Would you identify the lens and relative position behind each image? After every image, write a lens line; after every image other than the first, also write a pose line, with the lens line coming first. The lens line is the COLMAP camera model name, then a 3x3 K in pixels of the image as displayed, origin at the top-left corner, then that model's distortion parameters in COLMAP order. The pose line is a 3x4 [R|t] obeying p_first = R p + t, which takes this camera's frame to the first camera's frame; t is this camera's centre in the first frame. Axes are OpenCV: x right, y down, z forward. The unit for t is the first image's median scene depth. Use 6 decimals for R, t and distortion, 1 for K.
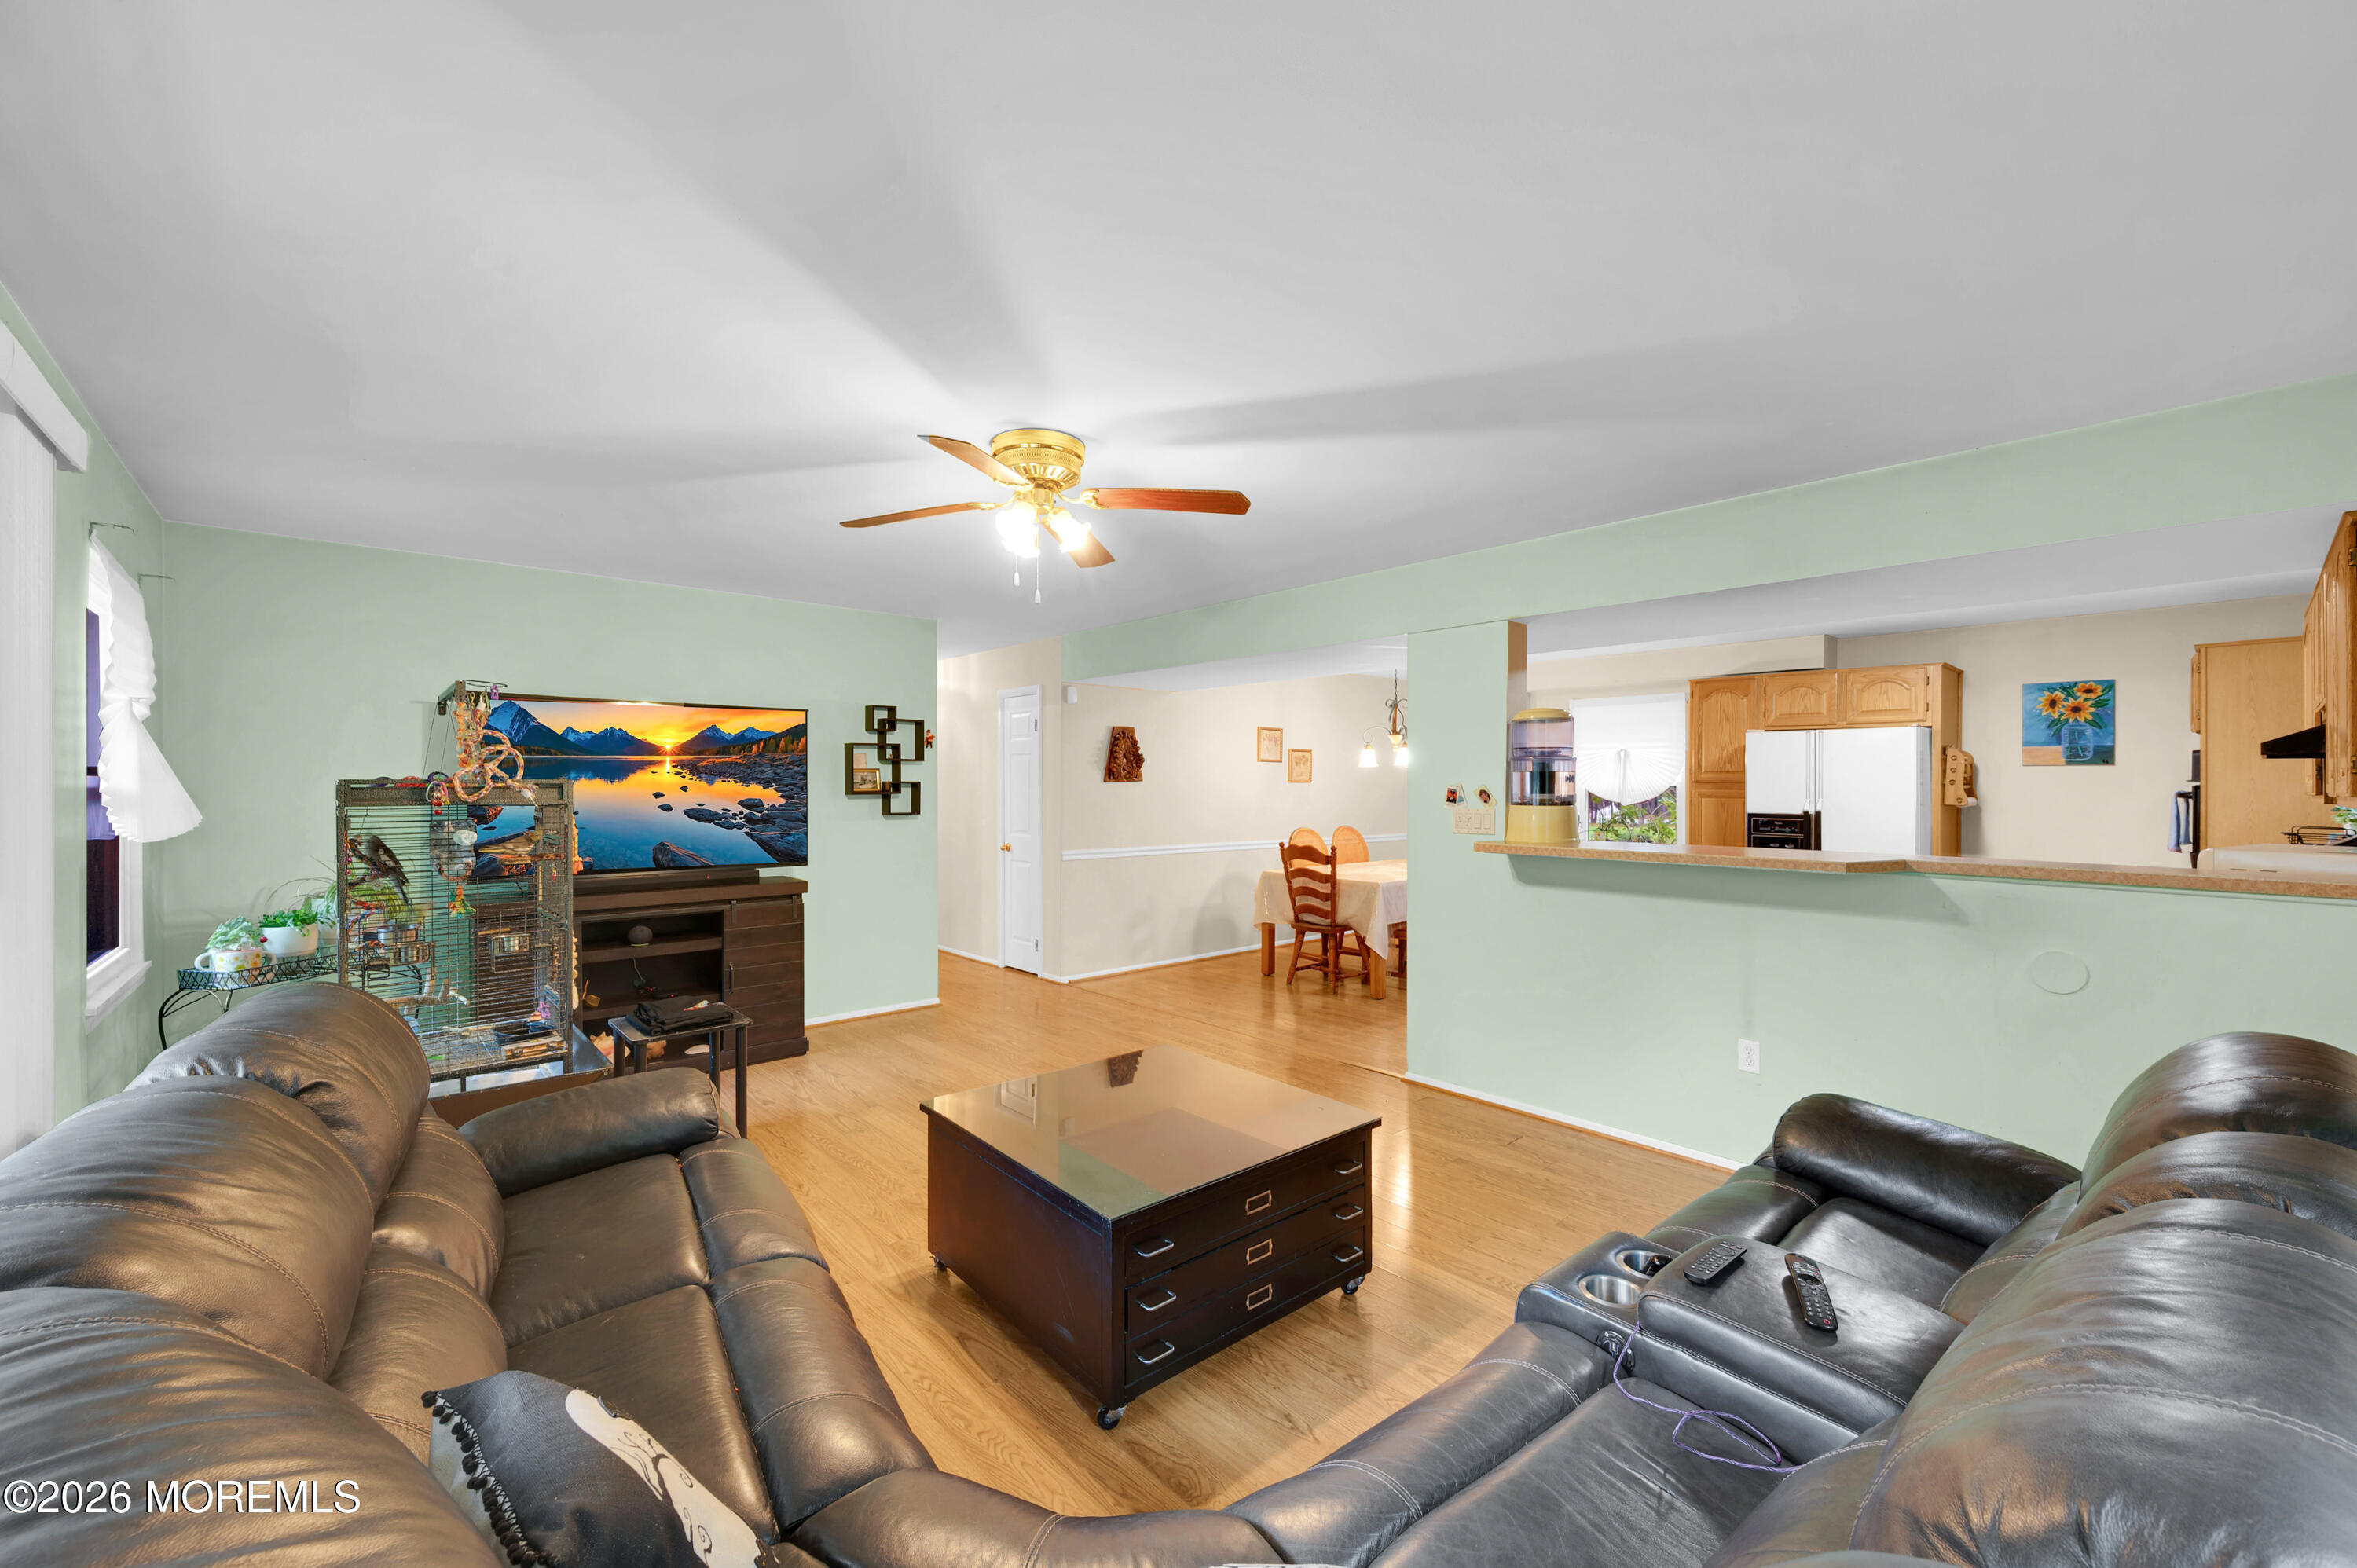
lens RADIAL K [[940.9, 0, 1176.7], [0, 940.9, 772.9], [0, 0, 1]] dist [-0.002814, -0.000046]
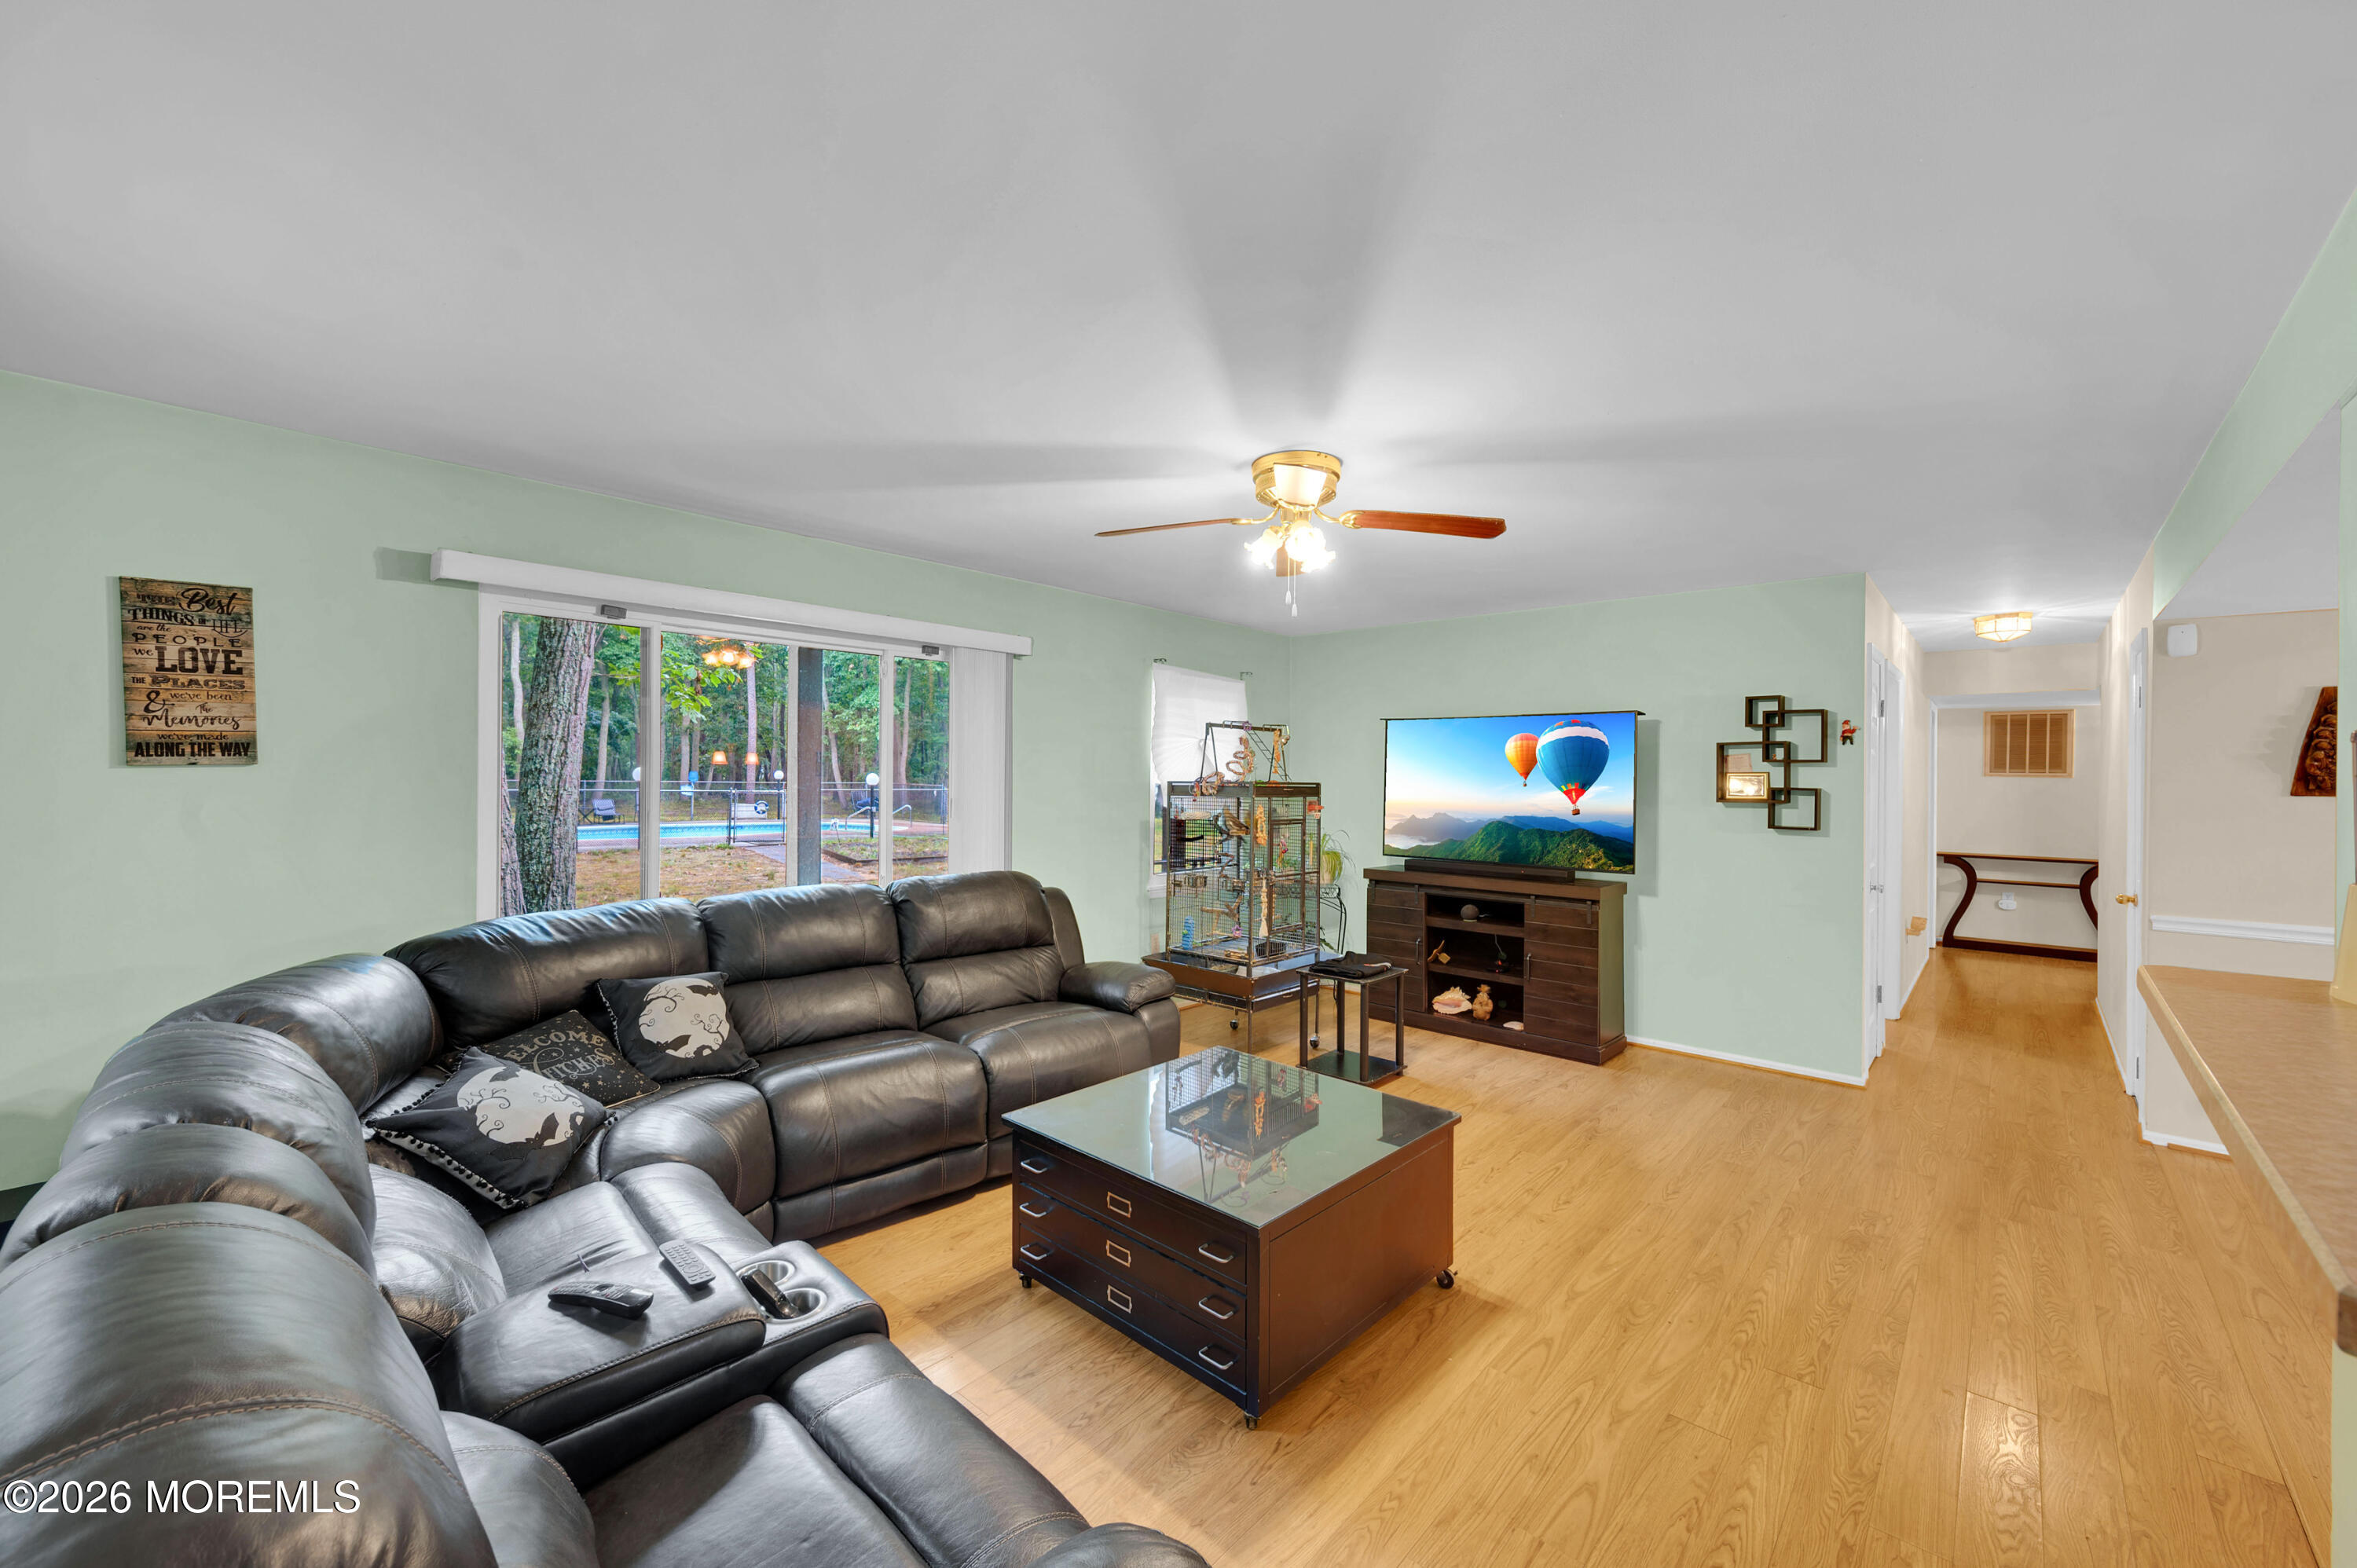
lens RADIAL K [[940.9, 0, 1173.6], [0, 940.9, 780.6], [0, 0, 1]] dist [-0.002814, -0.000046]
pose [[0.115913, 0.010067, -0.993208, 0.450656], [-0.005580, 0.999939, 0.009484, -0.002023], [0.993244, 0.004443, 0.115962, 0.390146]]
